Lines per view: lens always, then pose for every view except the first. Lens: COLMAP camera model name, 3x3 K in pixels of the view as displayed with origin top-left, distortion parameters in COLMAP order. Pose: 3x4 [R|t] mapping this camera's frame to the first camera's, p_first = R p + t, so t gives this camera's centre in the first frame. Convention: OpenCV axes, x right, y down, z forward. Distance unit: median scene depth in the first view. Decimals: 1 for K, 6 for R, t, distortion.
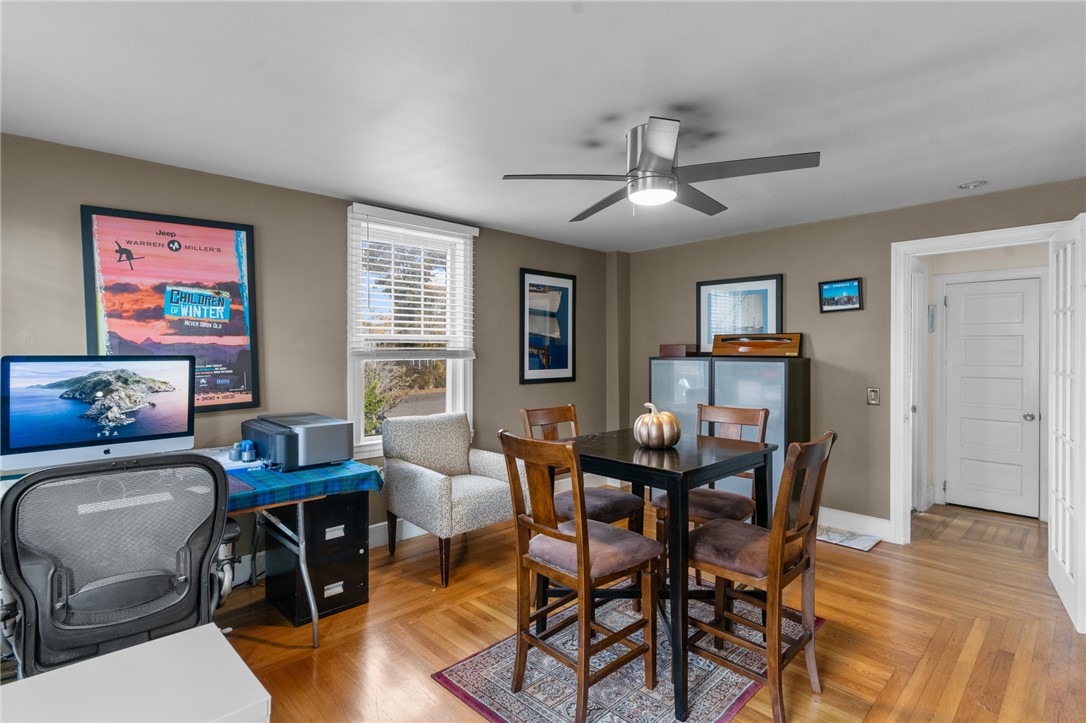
lens RADIAL K [[543.9, 0, 552.5], [0, 543.9, 355.3], [0, 0, 1]] dist [-0.005154, 0.000078]
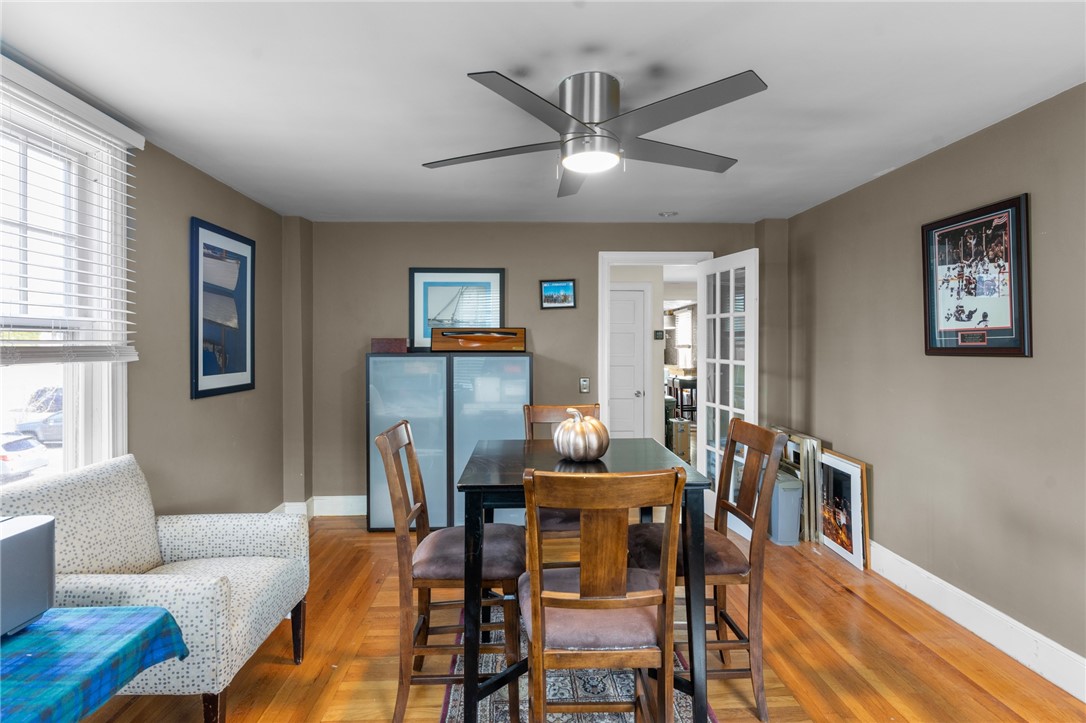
lens RADIAL K [[543.9, 0, 550.3], [0, 543.9, 345.1], [0, 0, 1]] dist [-0.005154, 0.000078]
pose [[0.661674, -0.002744, 0.749787, -0.273742], [0.010210, 0.999934, -0.005351, -0.002512], [-0.749722, 0.011196, 0.661658, 0.277051]]
